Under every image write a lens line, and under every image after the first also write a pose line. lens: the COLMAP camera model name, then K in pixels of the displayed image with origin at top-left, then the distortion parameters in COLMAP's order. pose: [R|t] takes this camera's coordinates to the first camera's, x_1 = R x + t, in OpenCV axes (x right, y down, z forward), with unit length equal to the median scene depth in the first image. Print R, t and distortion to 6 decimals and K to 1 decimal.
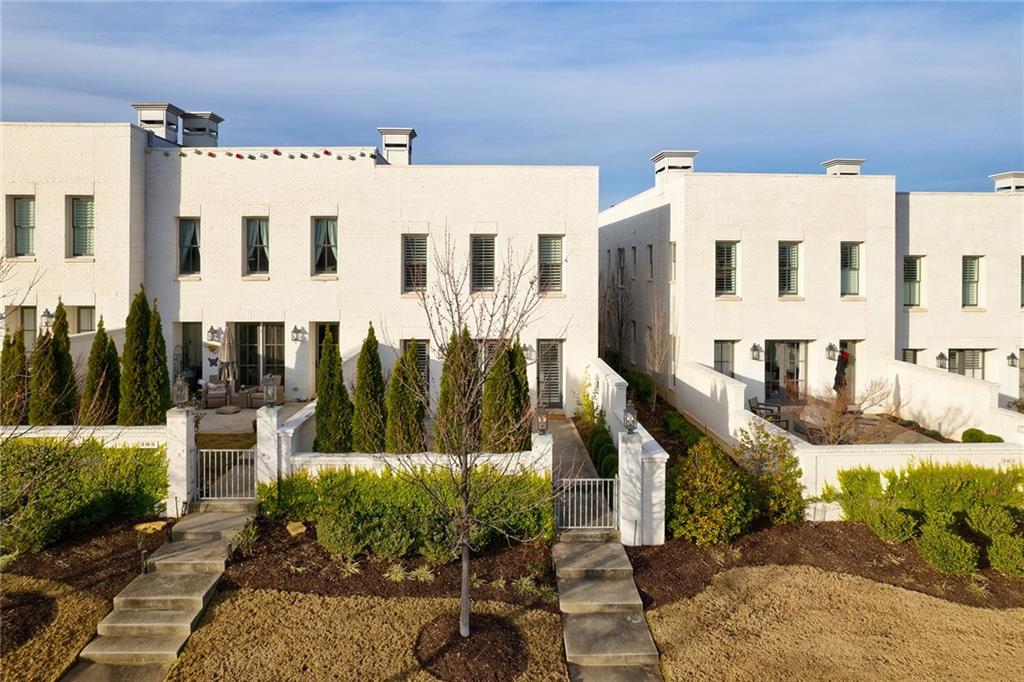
lens RADIAL K [[623.8, 0, 512.9], [0, 623.8, 339.8], [0, 0, 1]] dist [-0.033138, -0.000520]
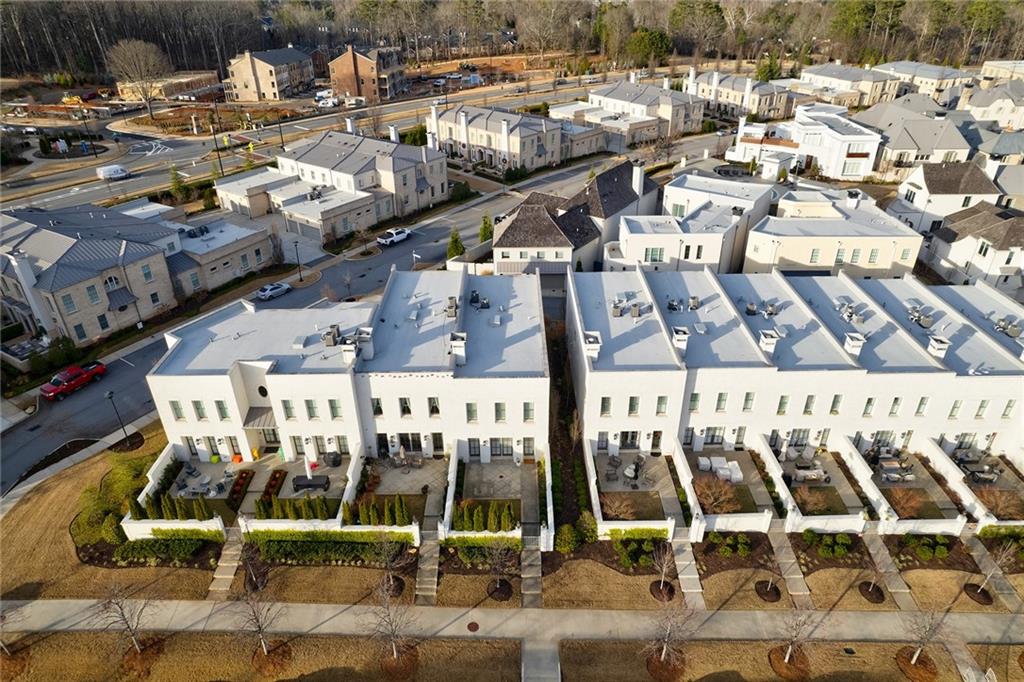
lens RADIAL K [[623.8, 0, 511.8], [0, 623.8, 342.7], [0, 0, 1]] dist [-0.033138, -0.000520]
pose [[0.999457, 0.004869, -0.032601, 0.117893], [0.011654, 0.872955, 0.487661, -2.451462], [0.030834, -0.487776, 0.872424, -1.535640]]
